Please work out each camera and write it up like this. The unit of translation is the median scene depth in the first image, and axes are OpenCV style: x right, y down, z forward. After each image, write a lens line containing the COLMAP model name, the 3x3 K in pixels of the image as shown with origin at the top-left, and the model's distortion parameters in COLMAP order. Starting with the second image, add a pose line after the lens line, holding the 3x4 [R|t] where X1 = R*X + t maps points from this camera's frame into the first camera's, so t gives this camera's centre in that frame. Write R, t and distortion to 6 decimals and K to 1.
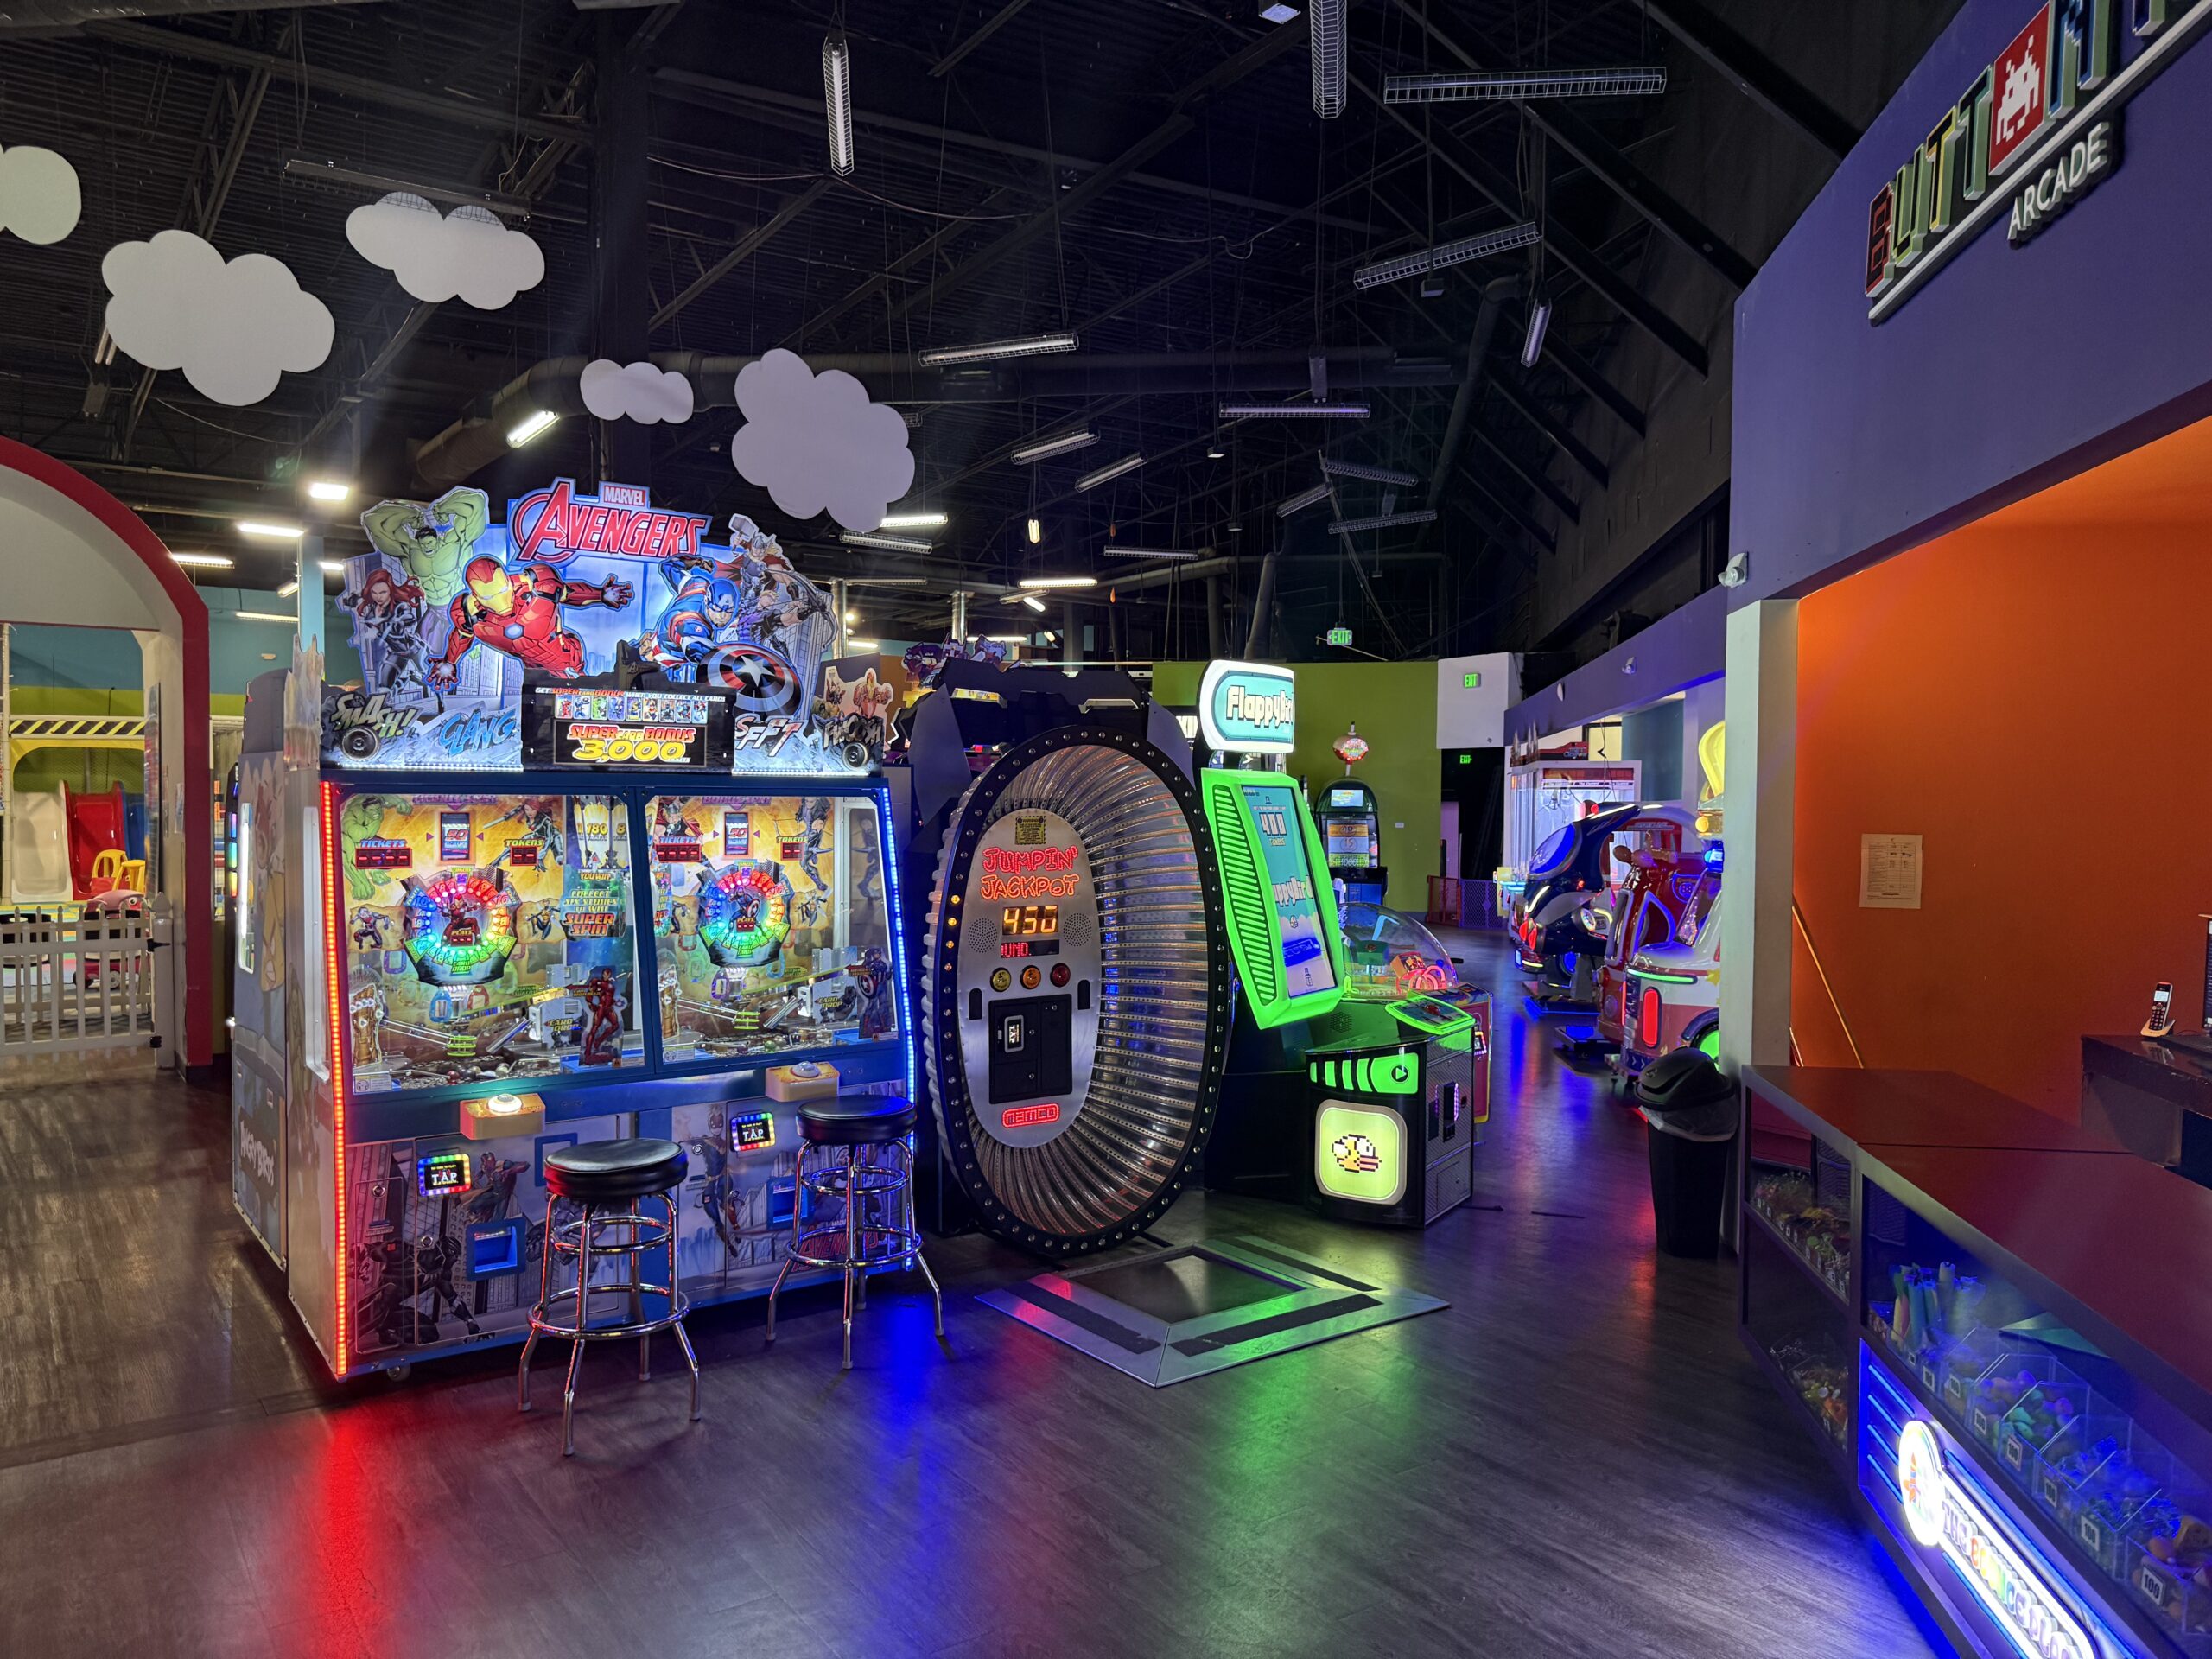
lens RADIAL K [[1565.0, 0, 1107.1], [0, 1565.0, 840.6], [0, 0, 1]] dist [0.034012, -0.024850]
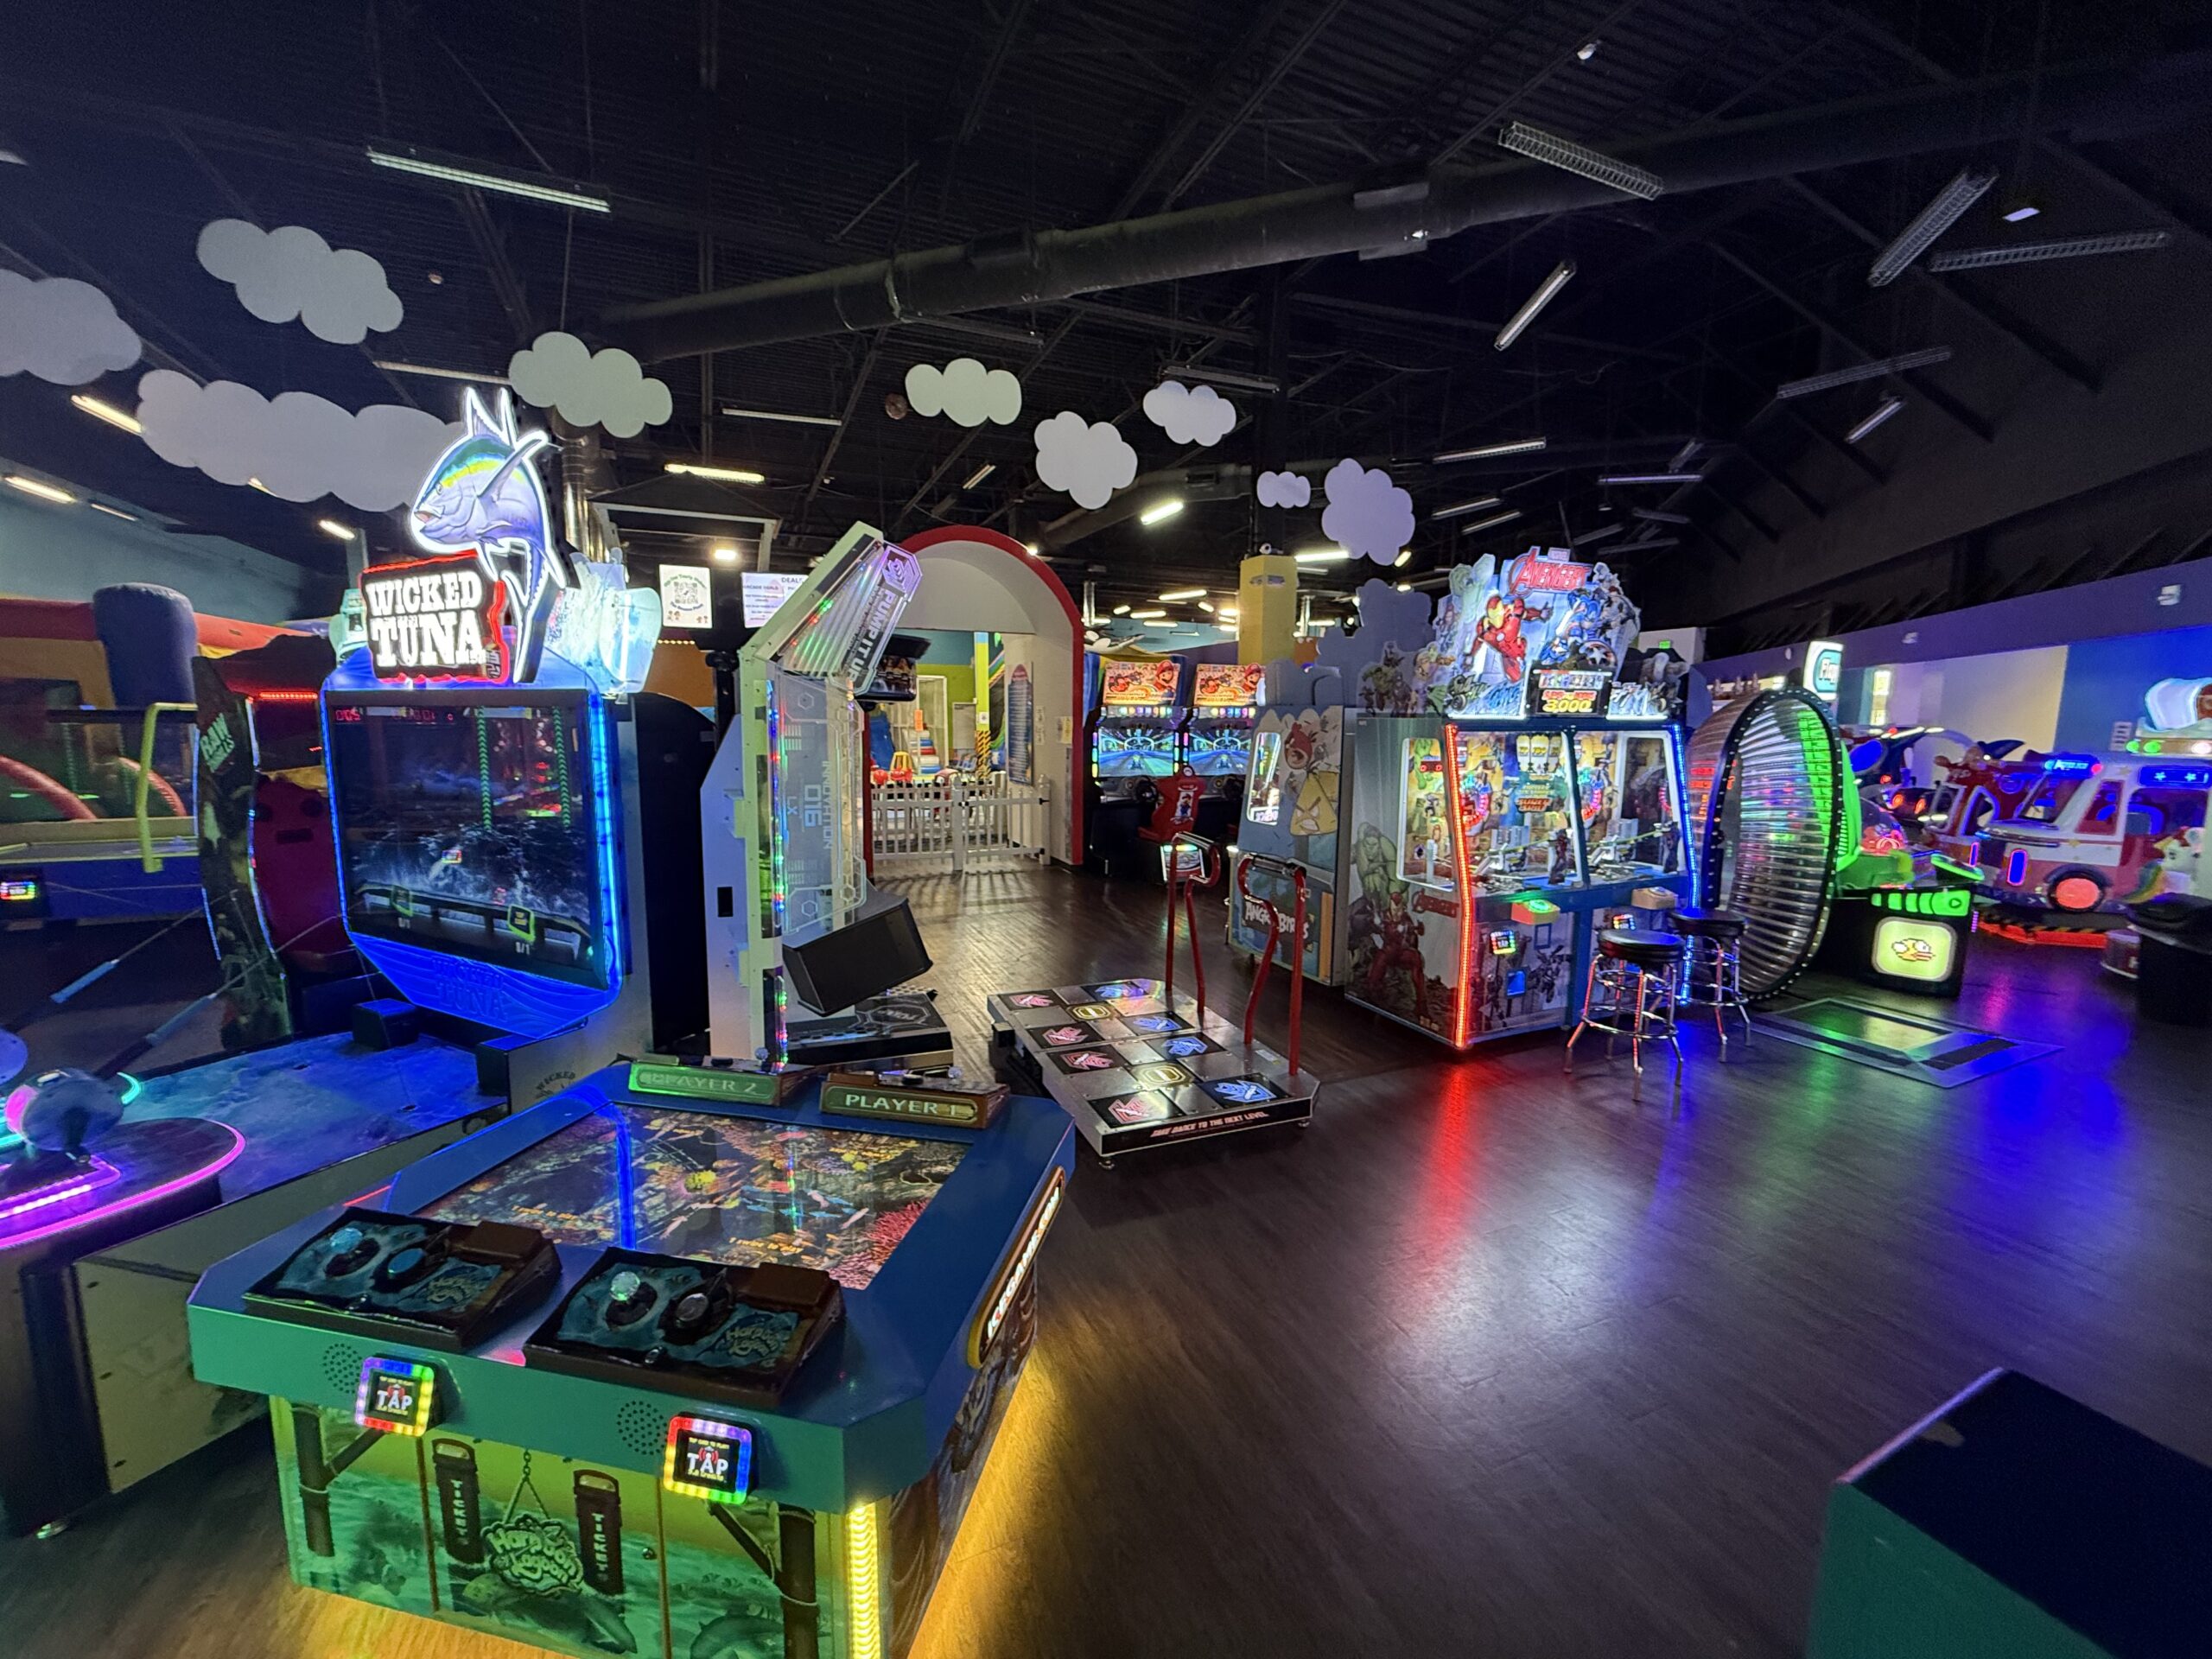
lens RADIAL K [[881.3, 0, 1106.2], [0, 881.3, 832.5], [0, 0, 1]] dist [0.015880, -0.000058]
pose [[0.980032, 0.027542, -0.196923, -0.485756], [-0.006766, 0.994406, 0.105410, -0.014059], [0.198725, -0.101973, 0.974736, -0.056503]]
